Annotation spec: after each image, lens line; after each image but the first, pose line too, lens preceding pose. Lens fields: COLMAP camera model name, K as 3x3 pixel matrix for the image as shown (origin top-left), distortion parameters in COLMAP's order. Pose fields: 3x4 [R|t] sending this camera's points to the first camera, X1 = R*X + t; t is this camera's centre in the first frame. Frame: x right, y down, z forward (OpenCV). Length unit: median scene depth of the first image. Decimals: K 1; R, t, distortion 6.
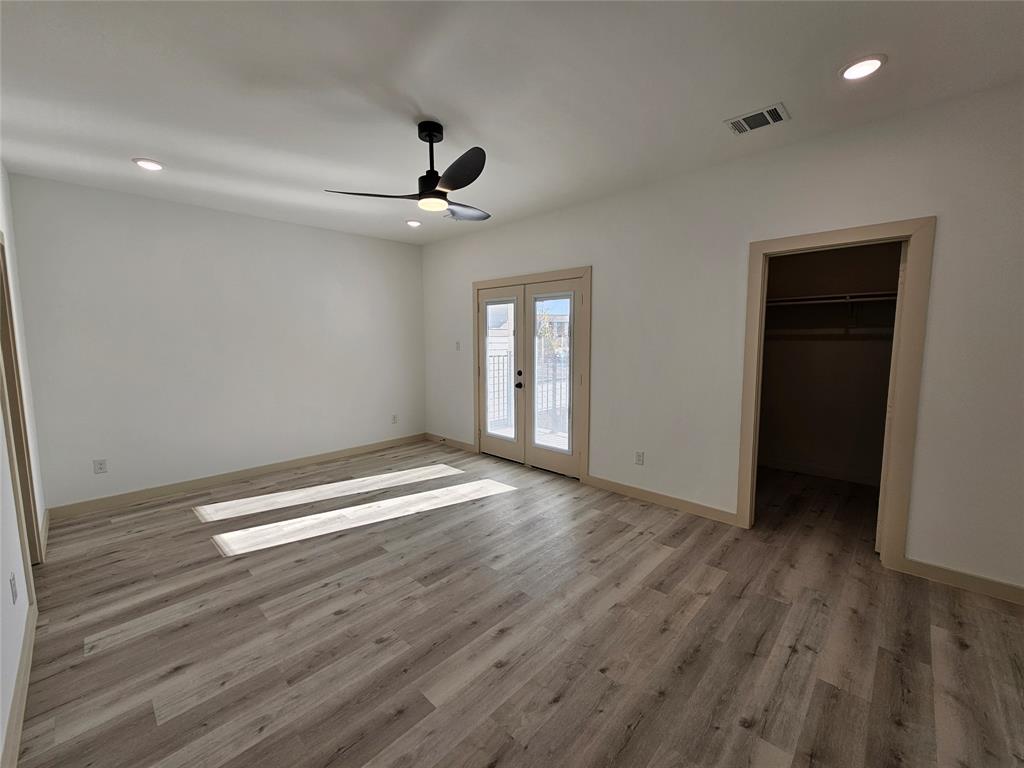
lens RADIAL K [[417.8, 0, 508.2], [0, 417.8, 380.3], [0, 0, 1]] dist [-0.000085, 0.000019]
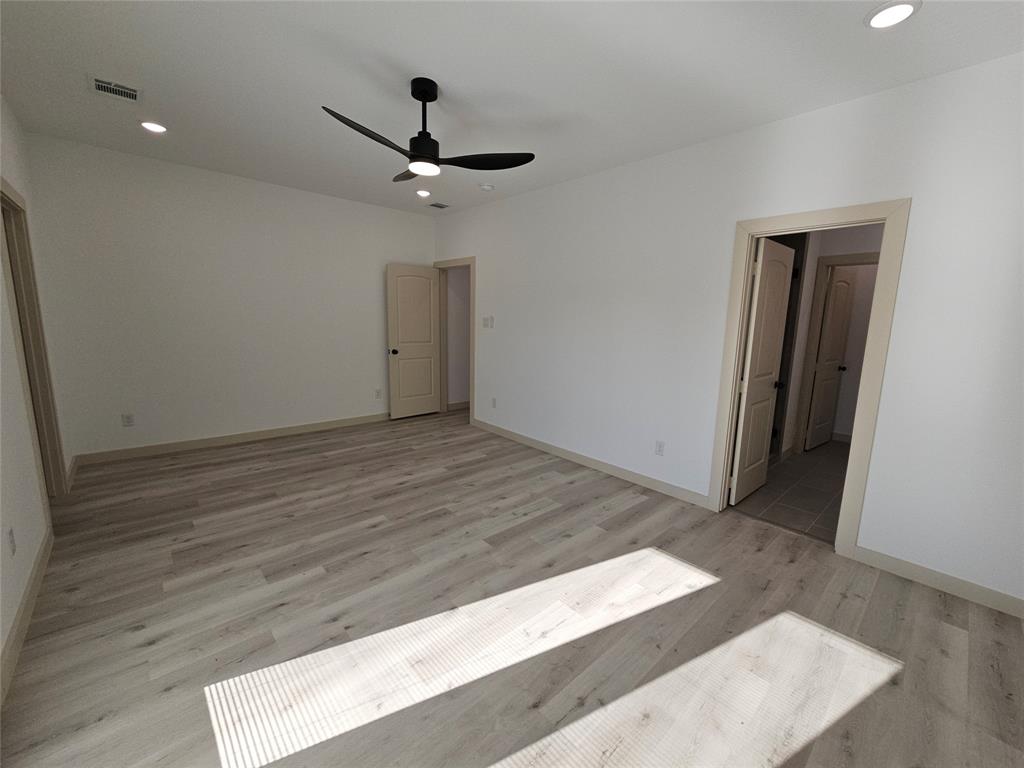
lens RADIAL K [[417.8, 0, 518.8], [0, 417.8, 384.7], [0, 0, 1]] dist [-0.000085, 0.000019]
pose [[-0.998850, -0.028356, 0.038656, -0.469135], [-0.017174, 0.964453, 0.263696, -0.212431], [-0.044759, 0.262729, -0.963831, 2.156184]]
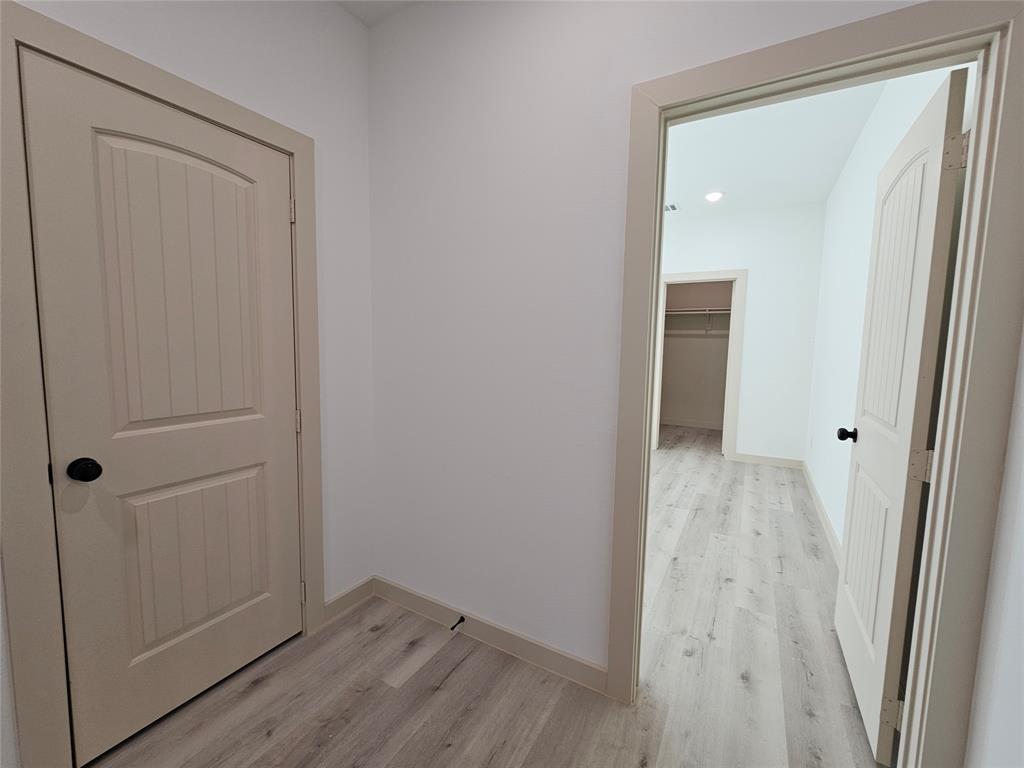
lens RADIAL K [[417.8, 0, 506.5], [0, 417.8, 380.3], [0, 0, 1]] dist [-0.000085, 0.000019]
pose [[0.971560, 0.004531, 0.236750, -0.479256], [-0.001493, 0.999914, -0.013010, 0.137257], [-0.236789, 0.012286, 0.971483, -0.568624]]
